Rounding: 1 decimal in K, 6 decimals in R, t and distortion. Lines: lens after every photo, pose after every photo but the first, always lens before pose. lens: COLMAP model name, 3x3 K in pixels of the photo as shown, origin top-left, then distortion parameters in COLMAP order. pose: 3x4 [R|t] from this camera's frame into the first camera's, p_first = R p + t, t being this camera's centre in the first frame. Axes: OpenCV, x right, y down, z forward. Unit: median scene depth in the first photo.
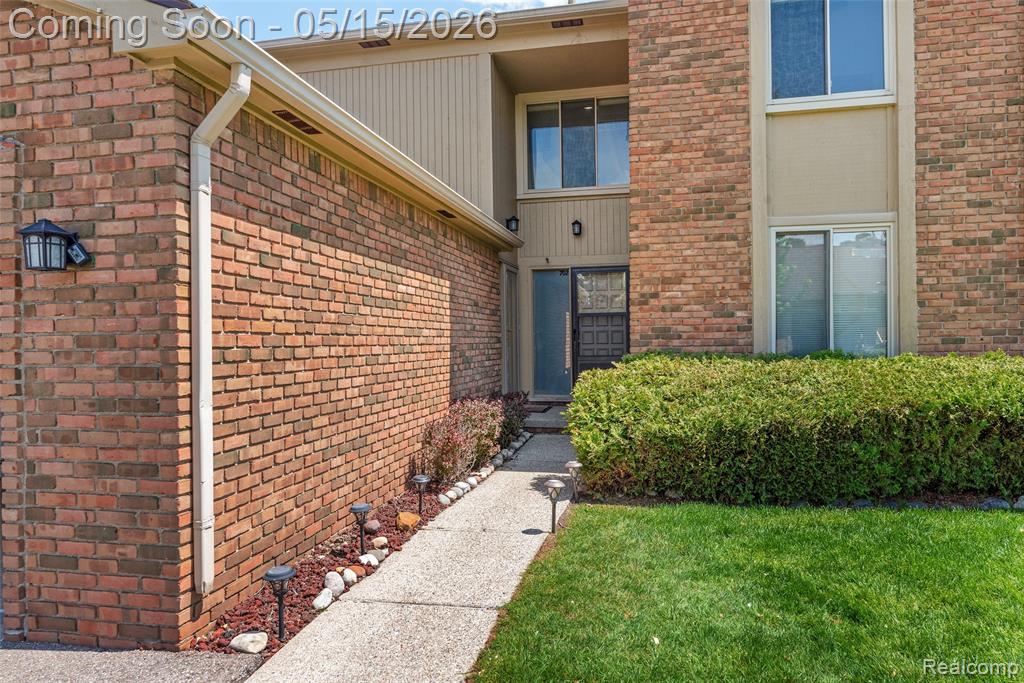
lens RADIAL K [[701.8, 0, 511.6], [0, 701.8, 341.5], [0, 0, 1]] dist [-0.004283, -0.001322]
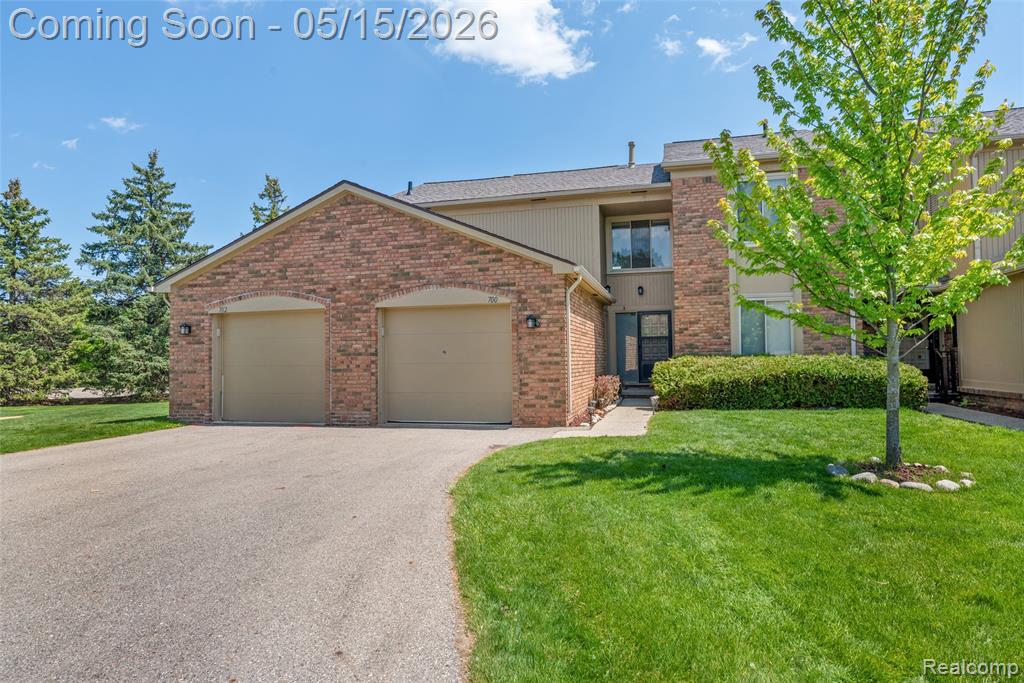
lens RADIAL K [[645.7, 0, 509.5], [0, 645.7, 341.0], [0, 0, 1]] dist [-0.008349, 0.002273]
pose [[0.998762, -0.003901, -0.049588, -0.279038], [0.002385, 0.999529, -0.030584, 0.036094], [0.049684, 0.030428, 0.998301, -1.172934]]
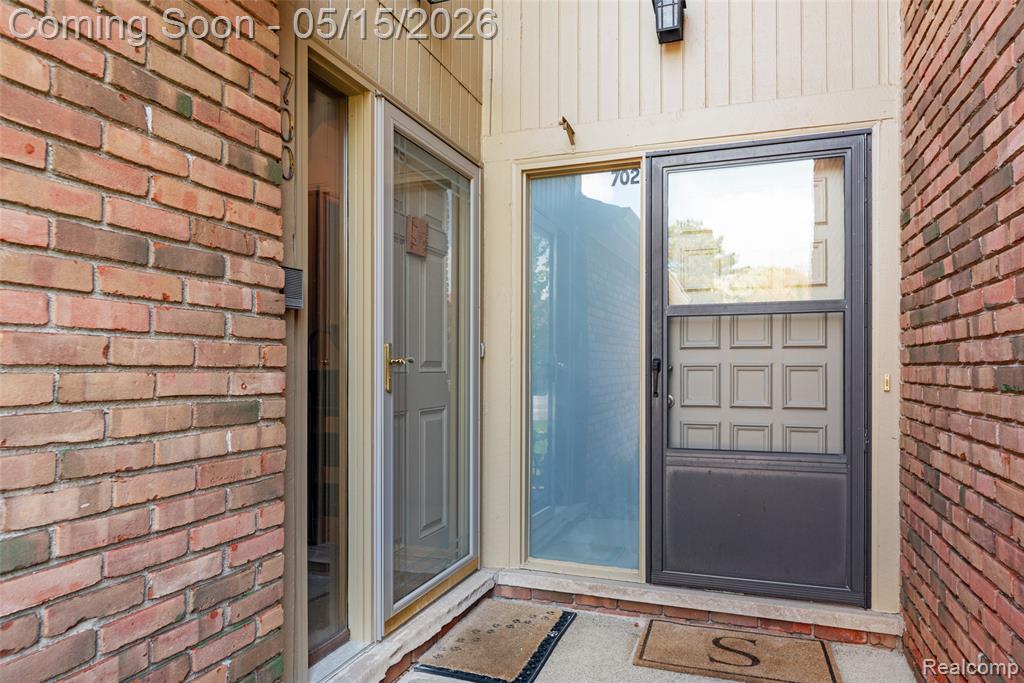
lens RADIAL K [[645.7, 0, 521.3], [0, 645.7, 373.3], [0, 0, 1]] dist [-0.008349, 0.002273]
pose [[0.989024, 0.017186, -0.146749, 0.124150], [-0.016537, 0.999847, 0.005643, -0.019328], [0.146824, -0.003155, 0.989158, 1.215001]]
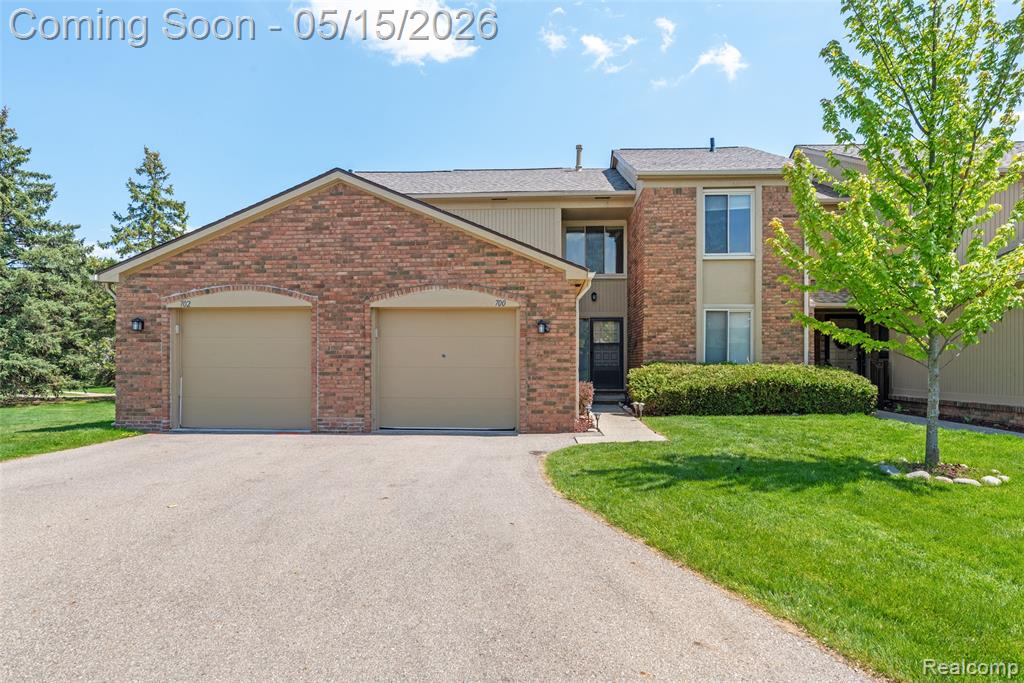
lens RADIAL K [[675.7, 0, 517.0], [0, 675.7, 365.9], [0, 0, 1]] dist [-0.008802, -0.001600]
pose [[0.988568, 0.011826, 0.150309, -0.619563], [-0.012308, 0.999922, 0.002281, 0.031965], [-0.150270, -0.004105, 0.988636, -1.202917]]
